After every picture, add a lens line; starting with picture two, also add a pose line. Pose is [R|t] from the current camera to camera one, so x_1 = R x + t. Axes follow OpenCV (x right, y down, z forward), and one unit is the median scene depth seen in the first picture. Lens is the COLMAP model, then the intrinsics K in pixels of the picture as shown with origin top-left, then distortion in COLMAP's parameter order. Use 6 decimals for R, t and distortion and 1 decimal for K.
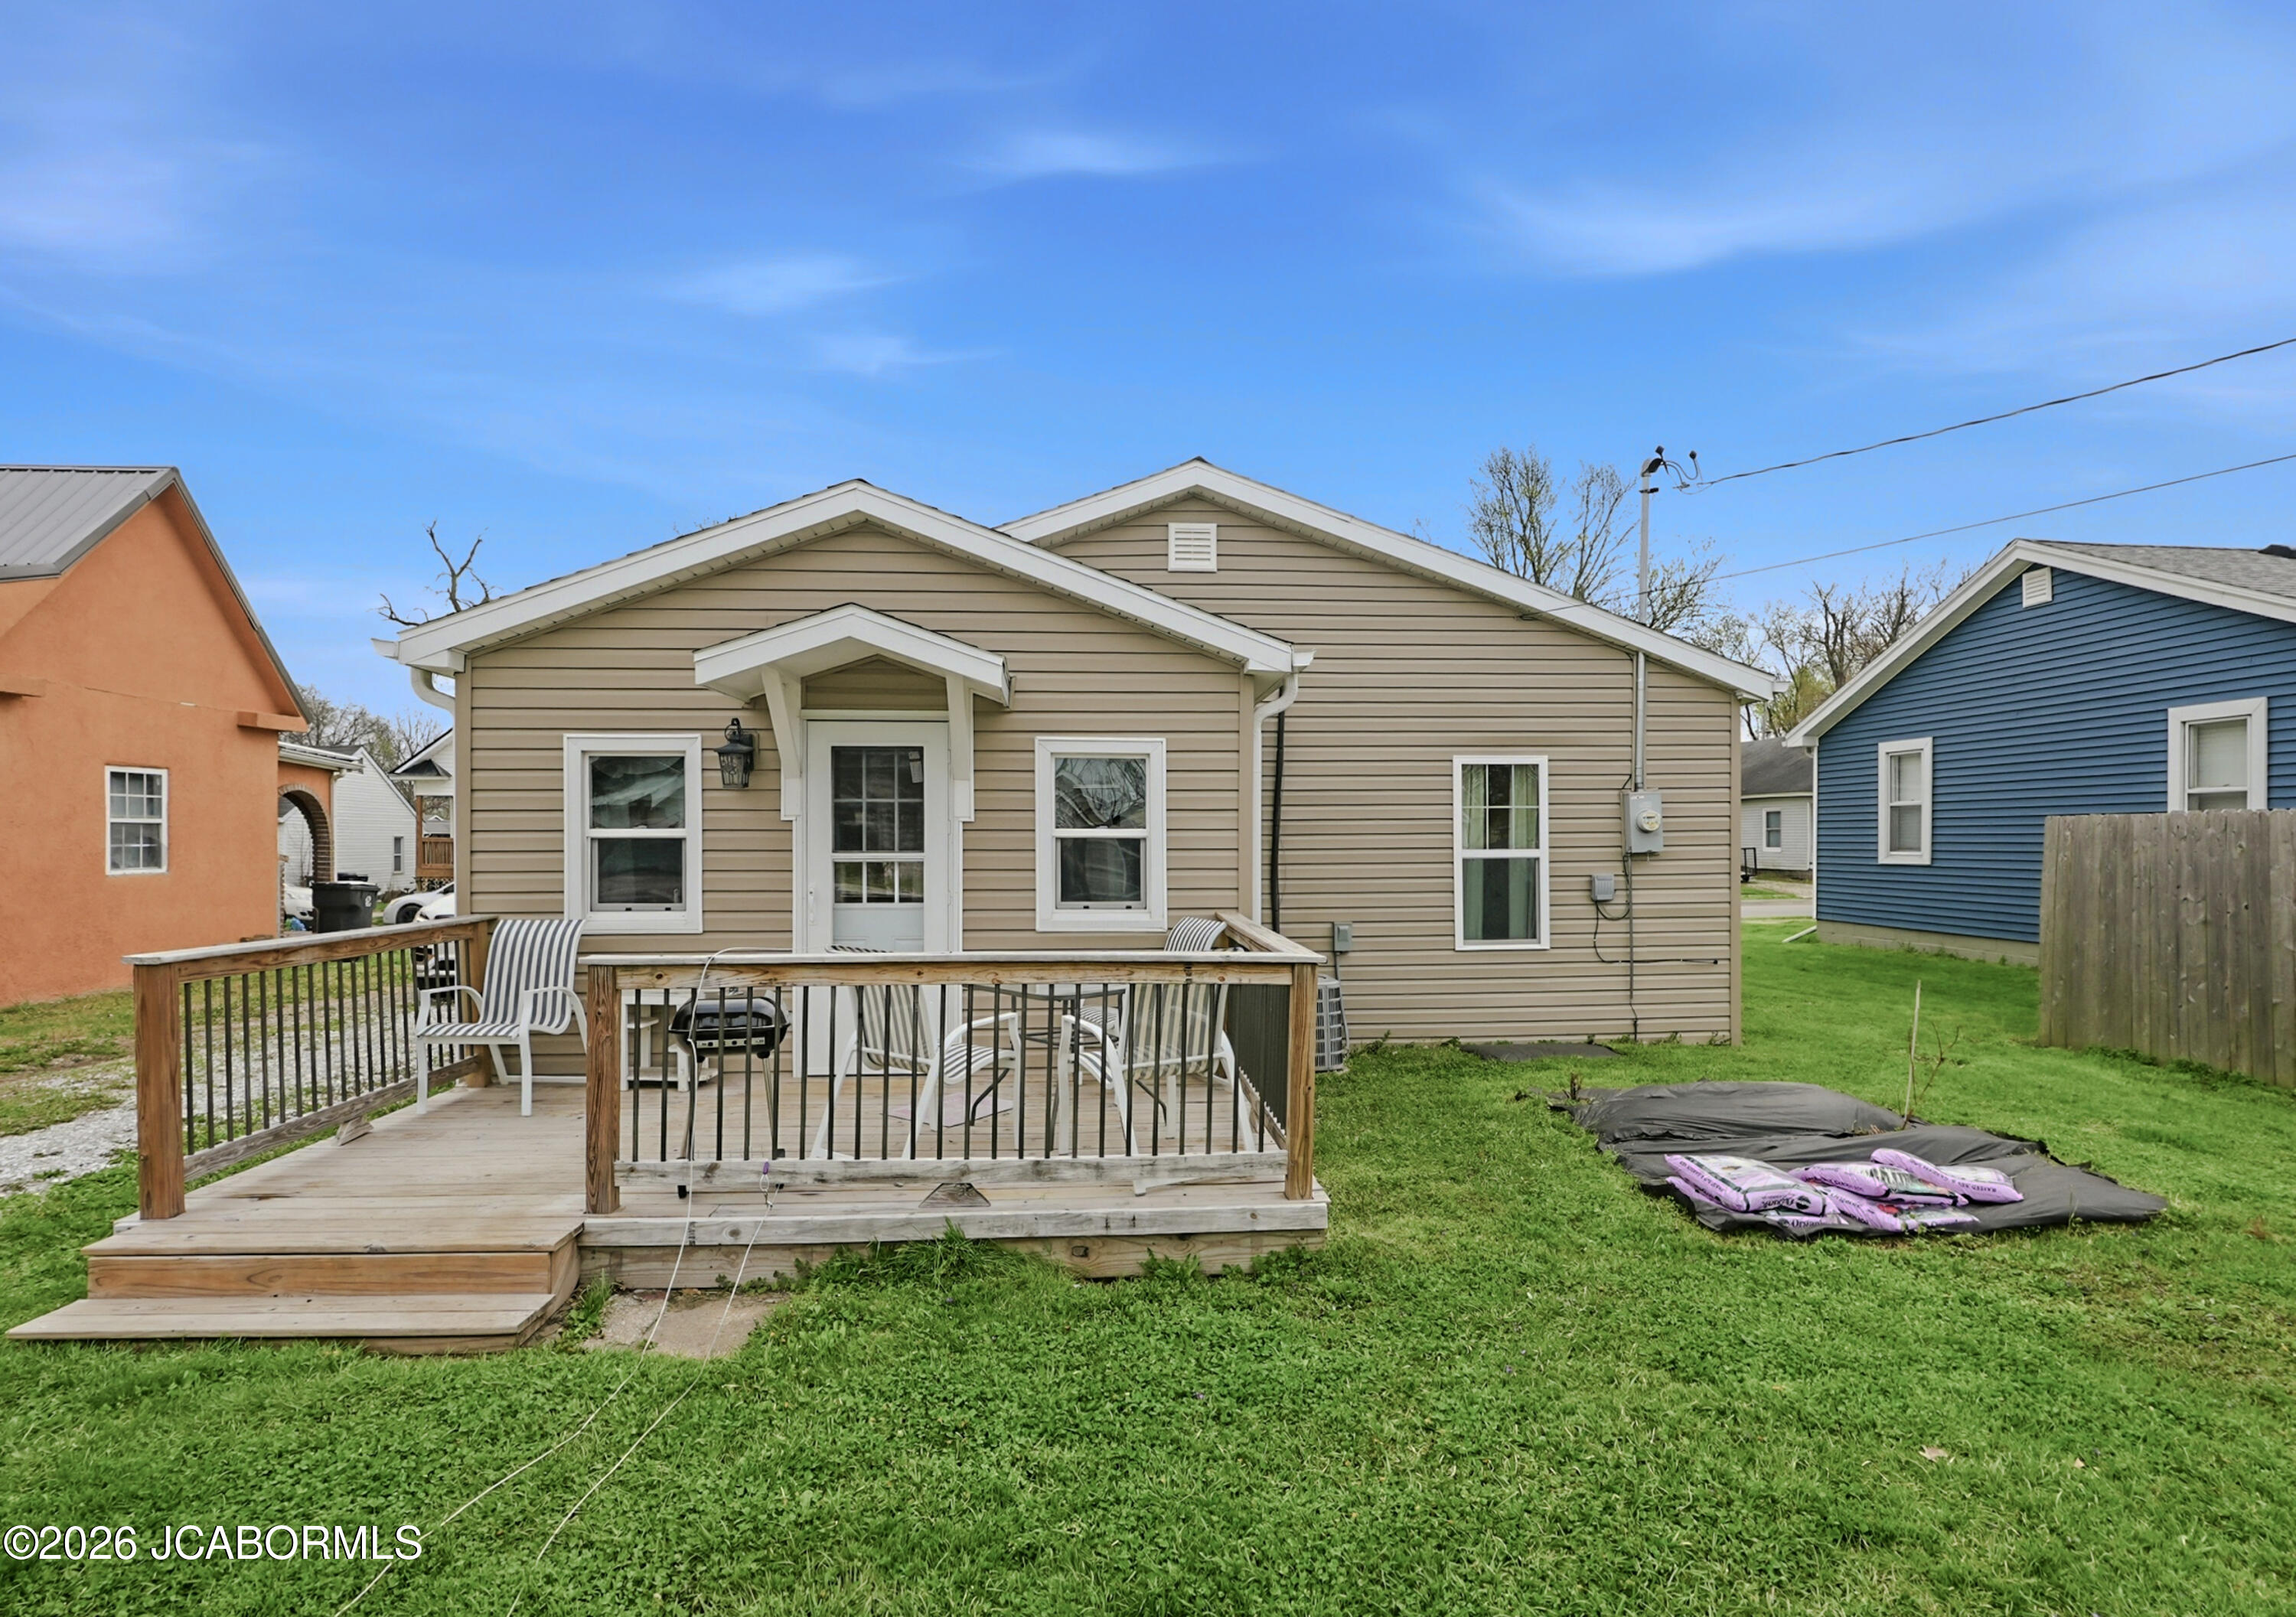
lens RADIAL K [[1159.0, 0, 1149.6], [0, 1159.0, 822.0], [0, 0, 1]] dist [-0.020824, -0.000083]
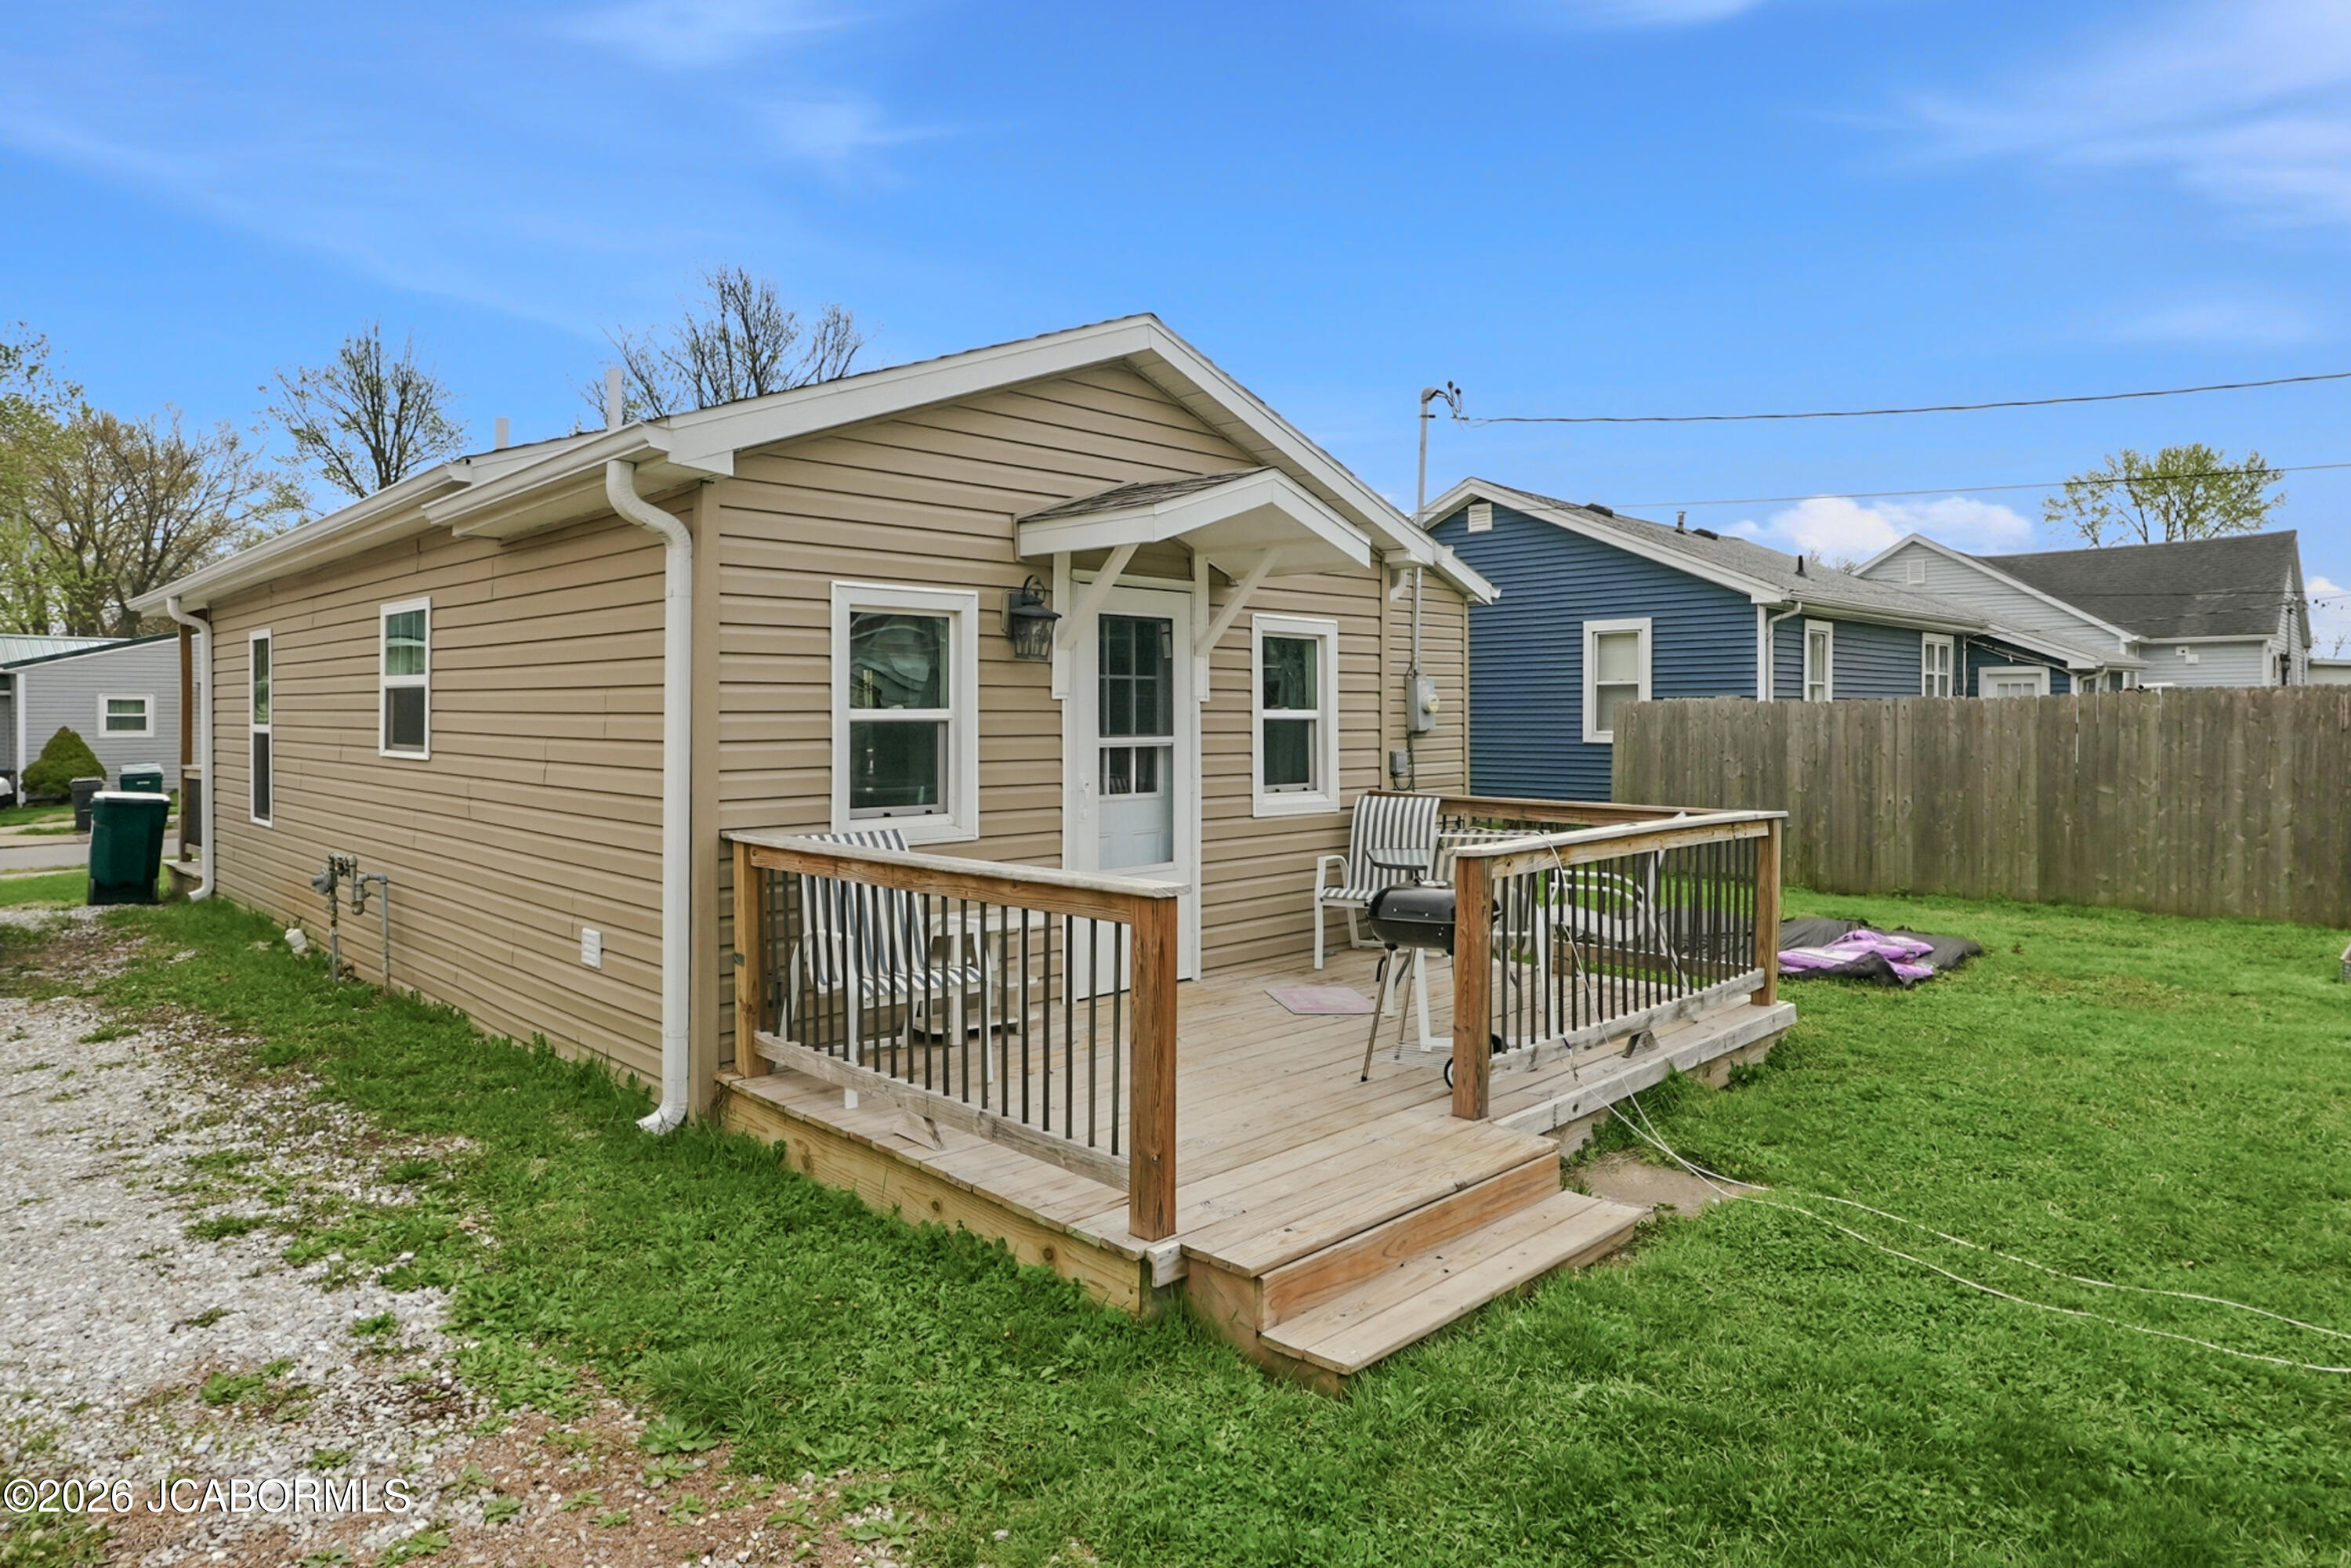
lens RADIAL K [[1343.1, 0, 1162.2], [0, 1343.1, 707.3], [0, 0, 1]] dist [0.000254, -0.000052]
pose [[0.763156, 0.002982, 0.646207, -0.874262], [-0.006178, 0.999977, 0.002682, 0.001079], [-0.646185, -0.006039, 0.763157, 0.204297]]
